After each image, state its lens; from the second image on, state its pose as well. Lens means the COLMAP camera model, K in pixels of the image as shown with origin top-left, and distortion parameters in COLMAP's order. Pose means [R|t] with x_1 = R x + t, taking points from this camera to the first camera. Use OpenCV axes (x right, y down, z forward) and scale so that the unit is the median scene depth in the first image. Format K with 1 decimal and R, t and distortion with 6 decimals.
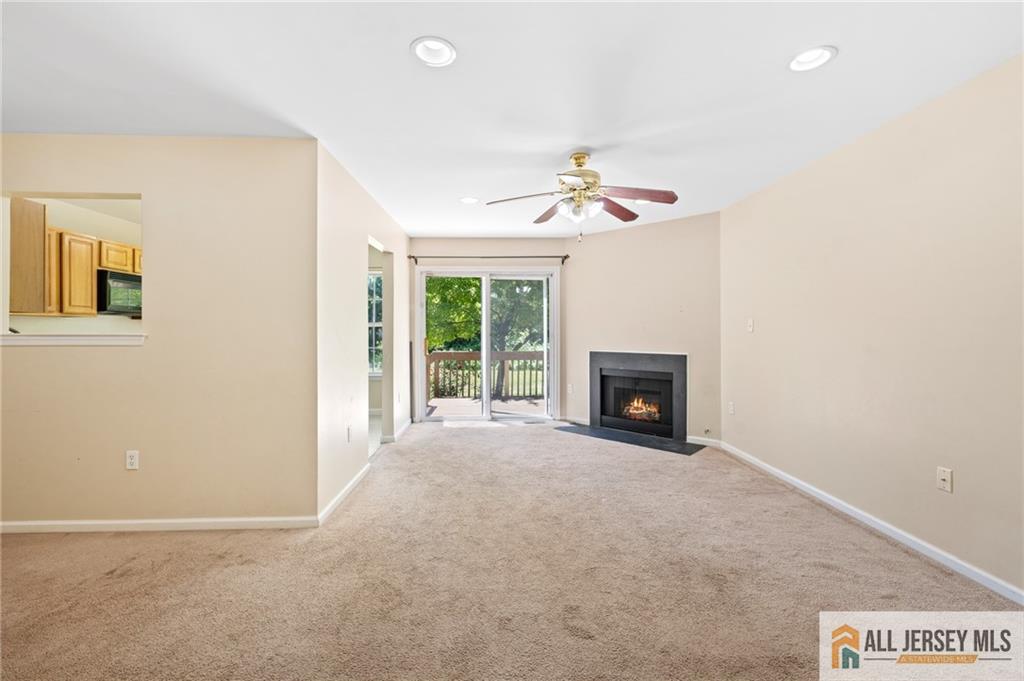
lens RADIAL K [[438.3, 0, 515.1], [0, 438.3, 332.7], [0, 0, 1]] dist [0.002550, 0.000544]
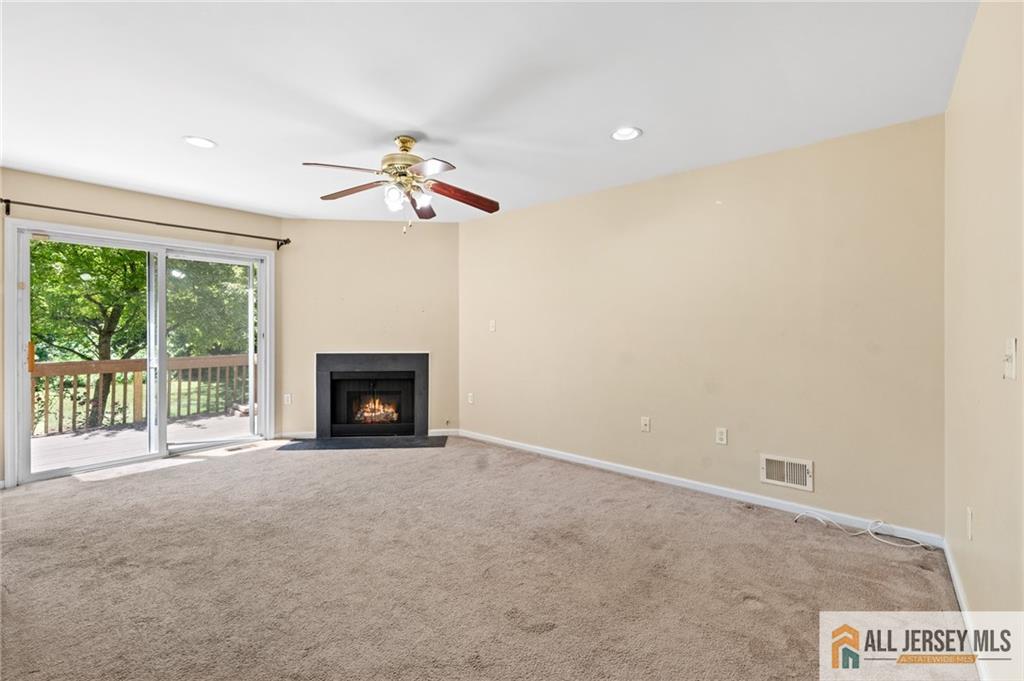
lens RADIAL K [[438.3, 0, 514.4], [0, 438.3, 334.2], [0, 0, 1]] dist [0.002550, 0.000544]
pose [[0.675709, -0.007431, 0.737131, -0.242732], [0.002561, 0.999967, 0.007733, -0.002216], [-0.737164, -0.003338, 0.675705, 0.137488]]
